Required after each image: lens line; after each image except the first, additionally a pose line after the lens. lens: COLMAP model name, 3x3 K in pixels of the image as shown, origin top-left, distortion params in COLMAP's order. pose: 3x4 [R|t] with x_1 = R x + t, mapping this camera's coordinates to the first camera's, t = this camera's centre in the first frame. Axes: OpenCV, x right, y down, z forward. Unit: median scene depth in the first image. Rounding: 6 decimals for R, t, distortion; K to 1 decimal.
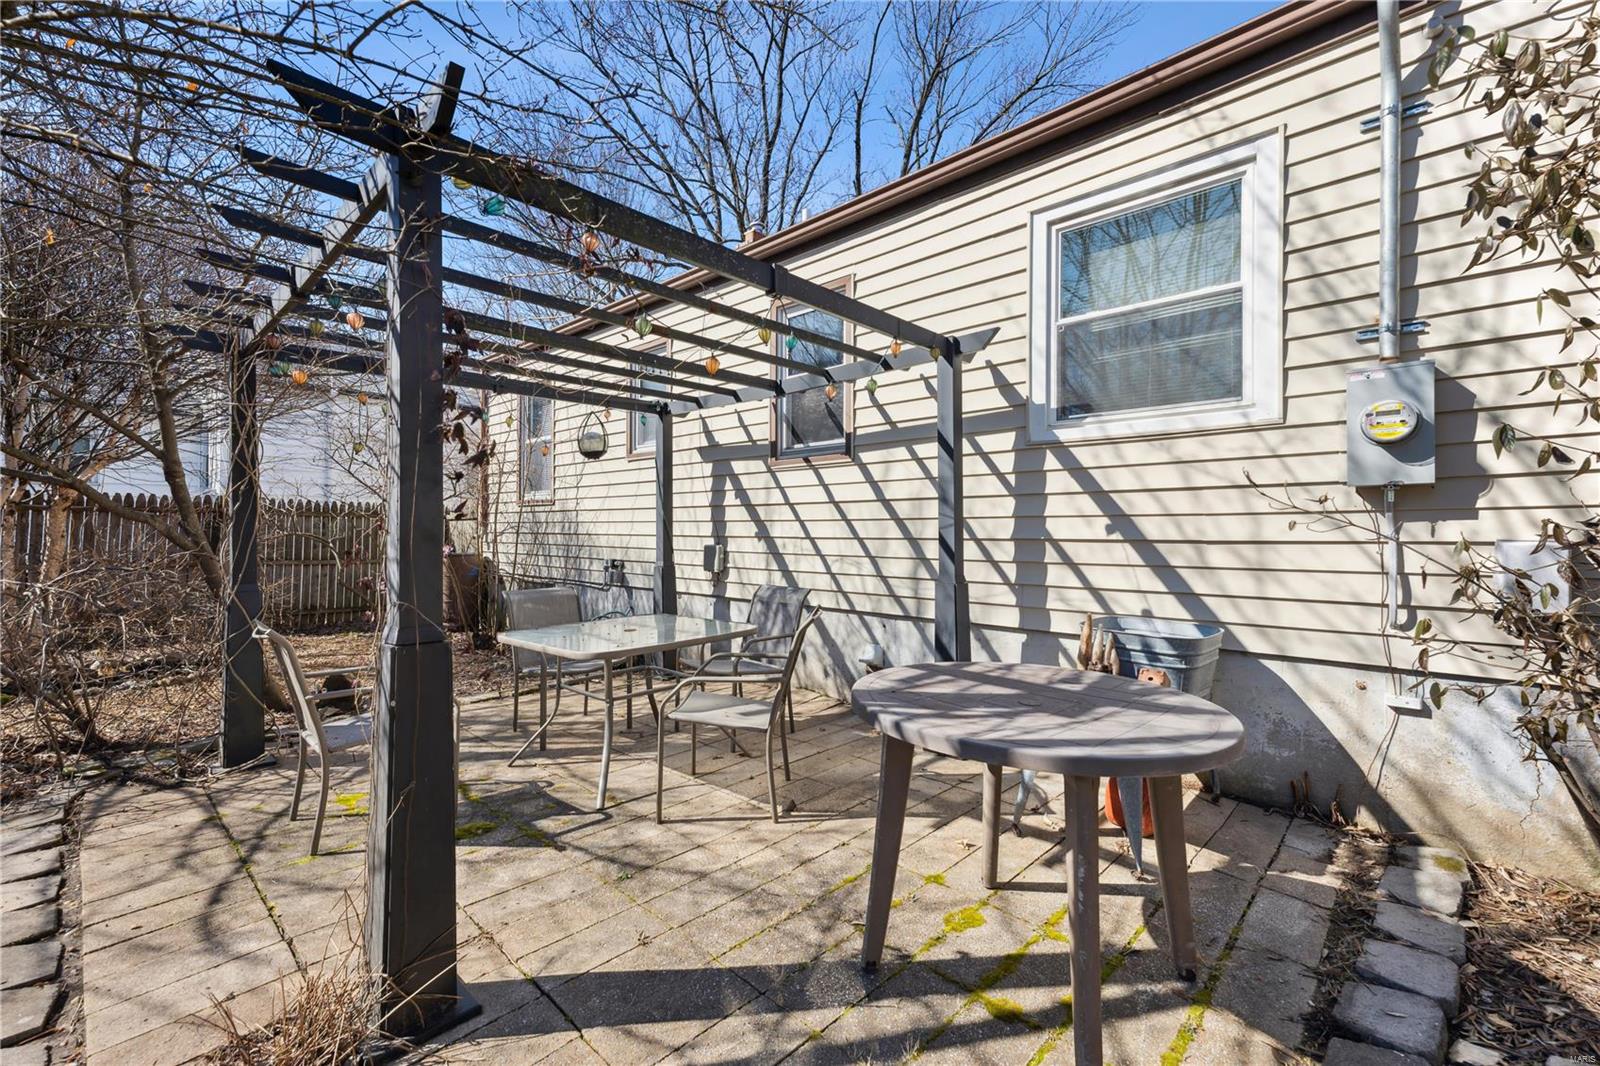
lens RADIAL K [[676.6, 0, 814.7], [0, 676.6, 532.4], [0, 0, 1]] dist [0.030455, 0.000544]
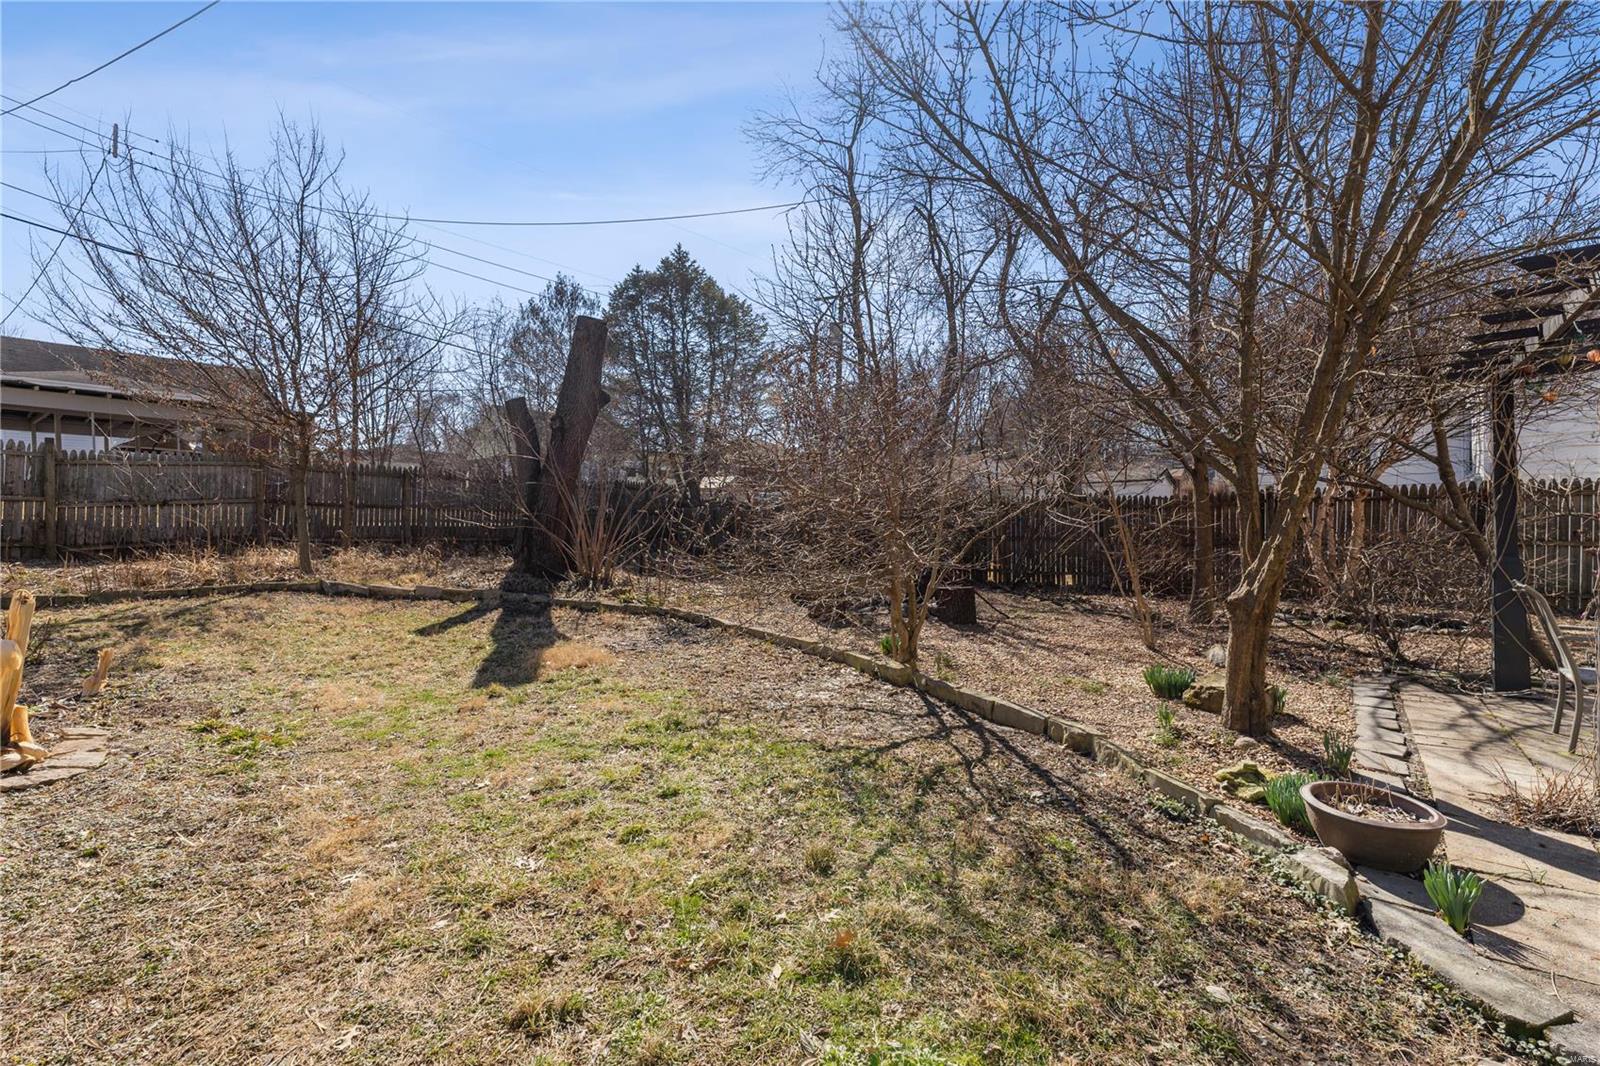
lens RADIAL K [[597.5, 0, 806.6], [0, 597.5, 526.8], [0, 0, 1]] dist [0.002764, -0.000063]
pose [[0.013039, -0.003562, -0.999909, 0.193194], [0.023929, 0.999708, -0.003249, -0.005943], [0.999629, -0.023884, 0.013120, -0.223950]]
